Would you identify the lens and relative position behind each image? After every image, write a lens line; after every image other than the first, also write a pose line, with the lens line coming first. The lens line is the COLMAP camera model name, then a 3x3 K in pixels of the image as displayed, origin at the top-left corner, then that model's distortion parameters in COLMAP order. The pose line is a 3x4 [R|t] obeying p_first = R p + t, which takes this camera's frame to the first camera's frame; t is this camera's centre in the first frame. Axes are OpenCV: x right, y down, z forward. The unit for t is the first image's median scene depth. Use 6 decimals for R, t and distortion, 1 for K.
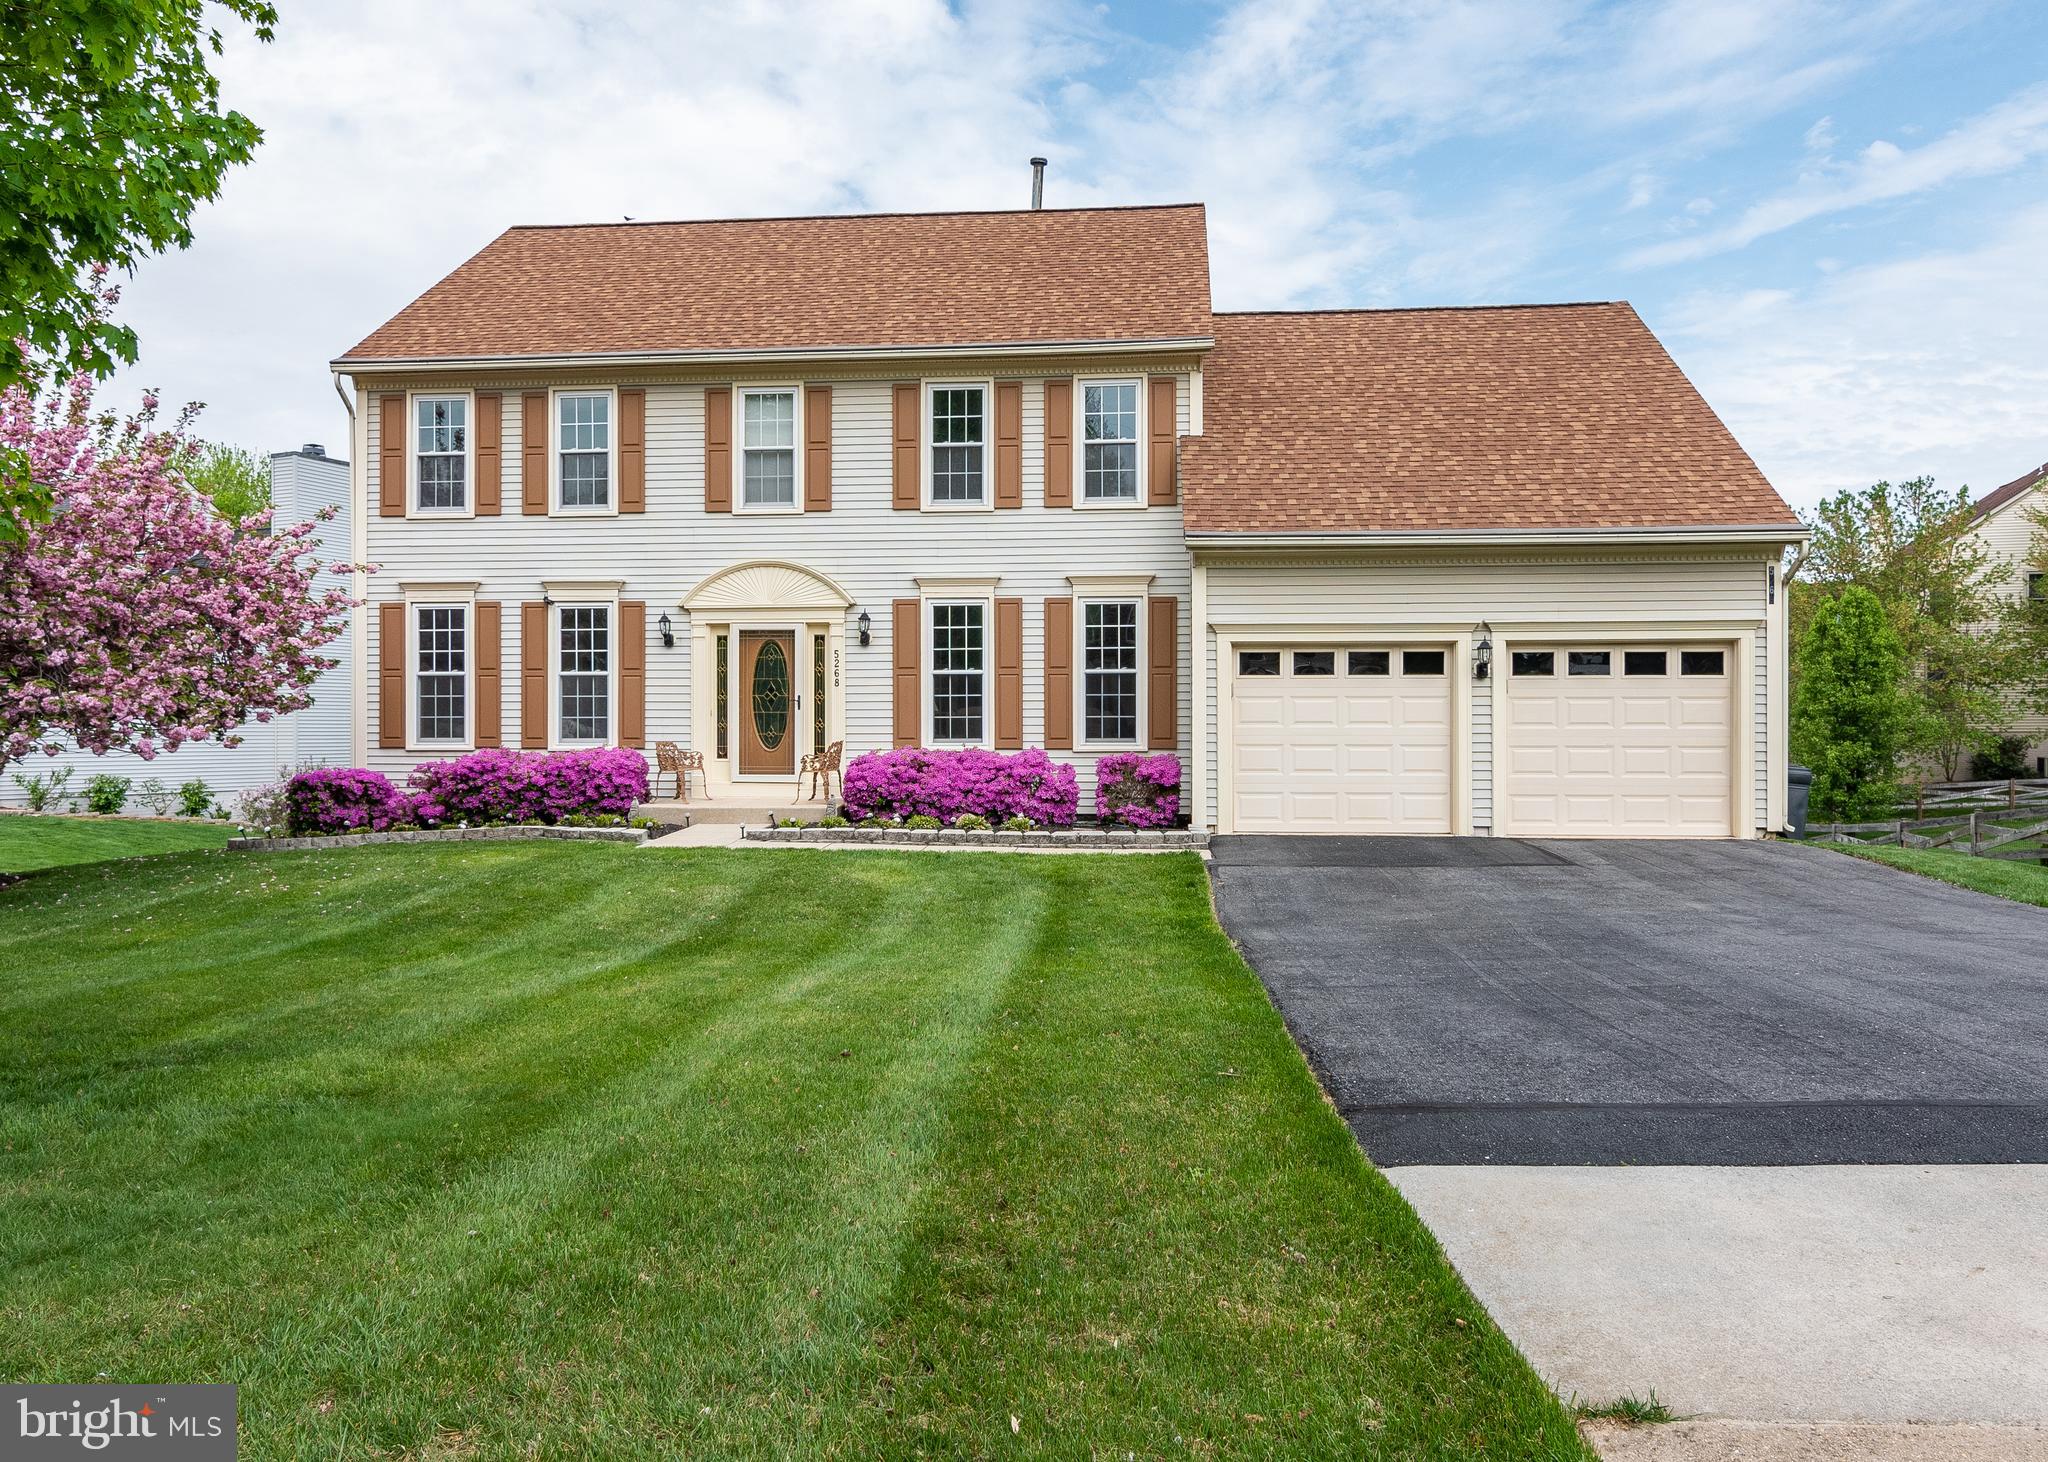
lens RADIAL K [[1499.0, 0, 1028.6], [0, 1499.0, 730.1], [0, 0, 1]] dist [0.001753, 0.006995]
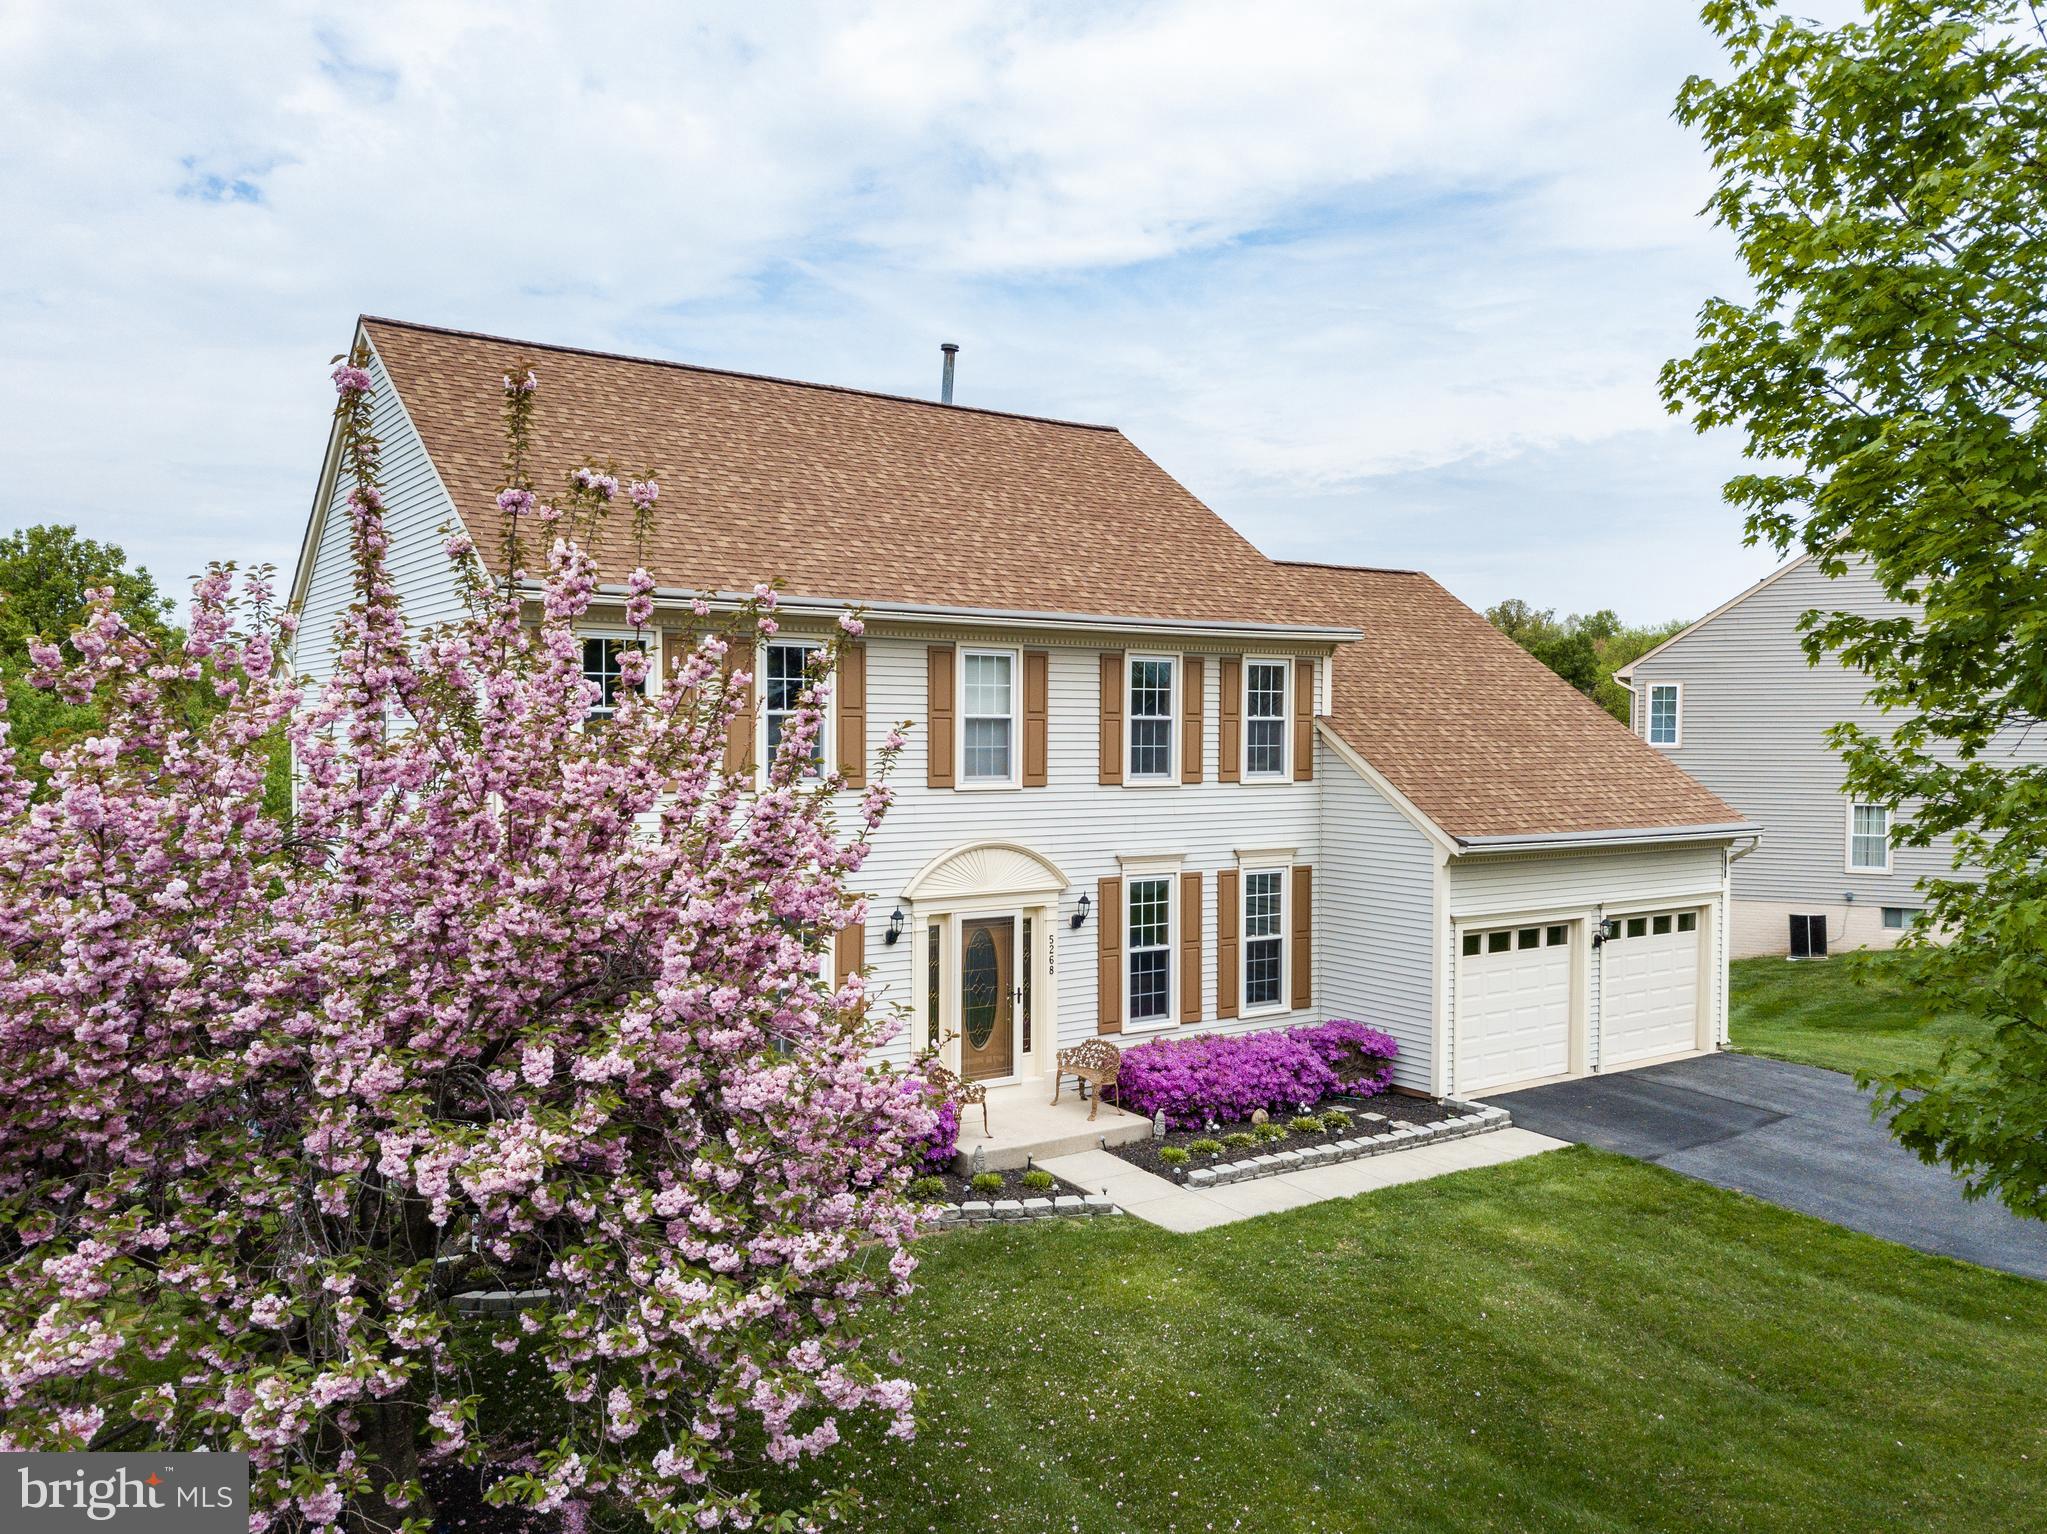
lens RADIAL K [[1554.1, 0, 1030.4], [0, 1554.1, 772.0], [0, 0, 1]] dist [0.044574, -0.009270]
pose [[0.755508, -0.014266, 0.654984, -0.773274], [-0.006690, 0.999543, 0.029487, -0.184383], [-0.655105, -0.026660, 0.755067, 0.282542]]
